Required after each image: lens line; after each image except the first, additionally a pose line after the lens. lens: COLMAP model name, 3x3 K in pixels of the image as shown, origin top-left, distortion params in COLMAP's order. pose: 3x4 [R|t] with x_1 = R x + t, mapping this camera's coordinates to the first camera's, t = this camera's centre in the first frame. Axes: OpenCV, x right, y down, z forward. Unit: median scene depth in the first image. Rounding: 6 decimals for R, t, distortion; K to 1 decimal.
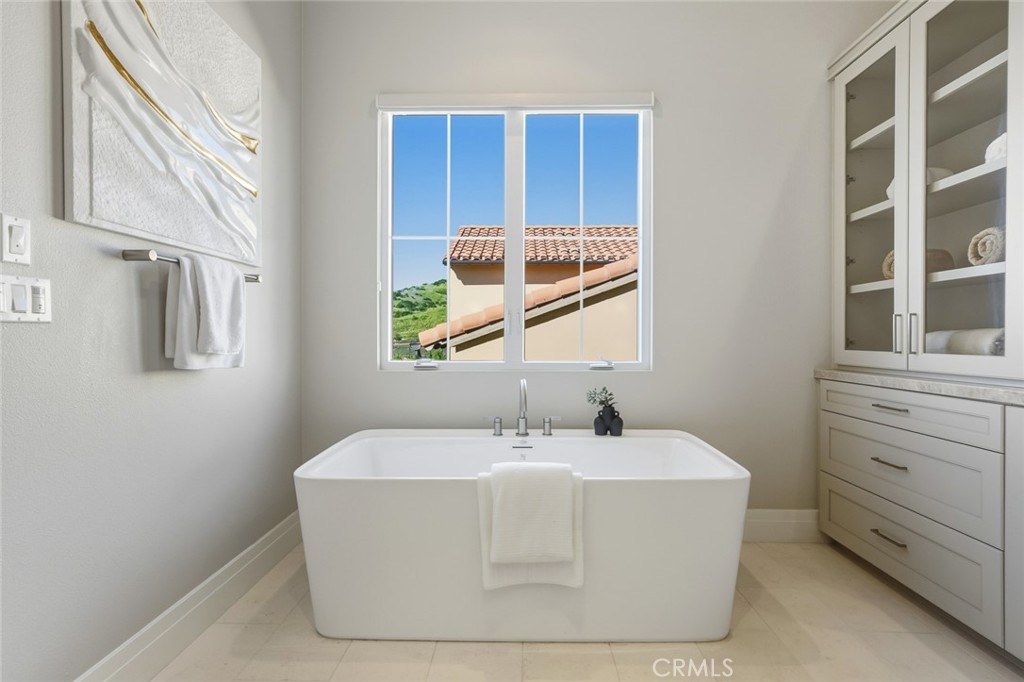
lens RADIAL K [[488.3, 0, 513.3], [0, 488.3, 341.6], [0, 0, 1]] dist [-0.006735, 0.000316]
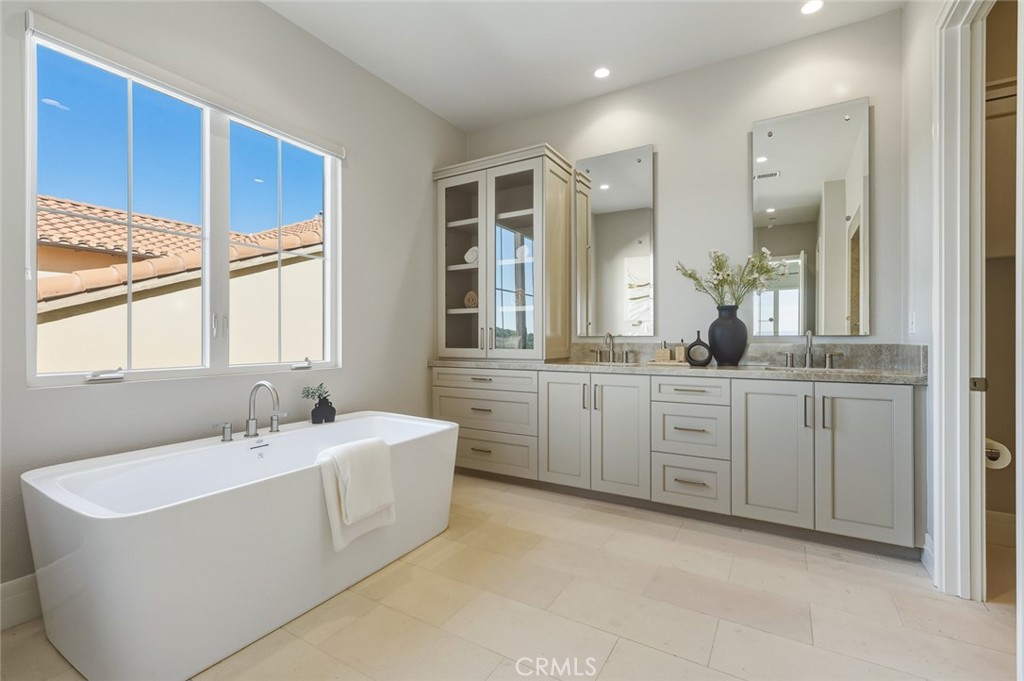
lens RADIAL K [[450.9, 0, 513.2], [0, 450.9, 338.7], [0, 0, 1]] dist [-0.002782, 0.002430]
pose [[0.500531, -0.001886, 0.865716, -0.529737], [0.010221, 0.999941, -0.003732, -0.006388], [-0.865658, 0.010716, 0.500521, 0.039114]]
